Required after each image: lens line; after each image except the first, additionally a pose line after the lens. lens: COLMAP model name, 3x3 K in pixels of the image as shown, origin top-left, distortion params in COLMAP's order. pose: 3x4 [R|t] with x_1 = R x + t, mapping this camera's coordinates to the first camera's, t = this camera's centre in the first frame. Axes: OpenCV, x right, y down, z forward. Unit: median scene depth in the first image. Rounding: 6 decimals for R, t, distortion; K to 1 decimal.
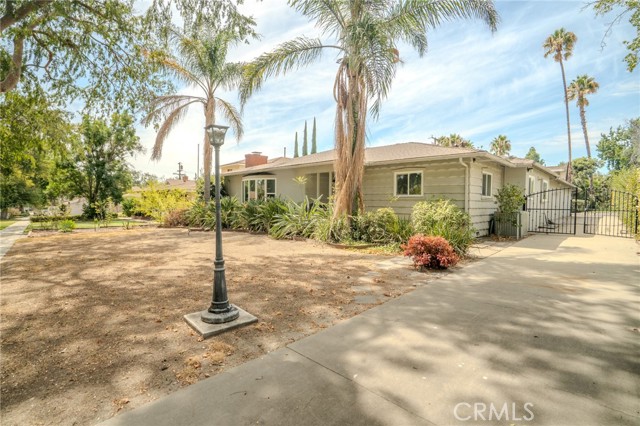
lens RADIAL K [[296.2, 0, 318.3], [0, 296.2, 210.4], [0, 0, 1]] dist [-0.004415, -0.000001]
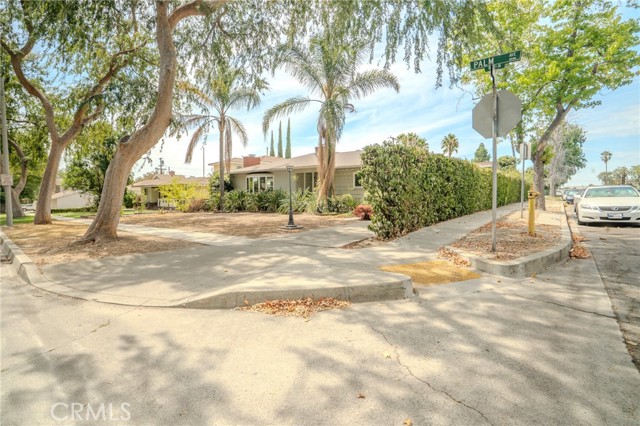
lens RADIAL K [[286.1, 0, 320.0], [0, 286.1, 213.0], [0, 0, 1]] dist [-0.000725, -0.000007]
pose [[0.994004, -0.017190, 0.107987, -0.074086], [0.013127, 0.999183, 0.038226, 0.022556], [-0.108556, -0.036579, 0.993417, -0.420400]]
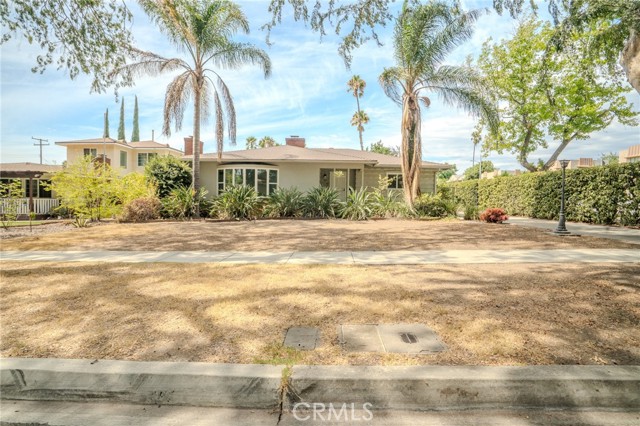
lens RADIAL K [[296.2, 0, 318.3], [0, 296.2, 210.4], [0, 0, 1]] dist [-0.004415, -0.000001]
pose [[0.759585, -0.018117, 0.650155, -0.736134], [0.009964, 0.999819, 0.016219, 0.021607], [-0.650331, -0.005842, 0.759628, 0.120279]]
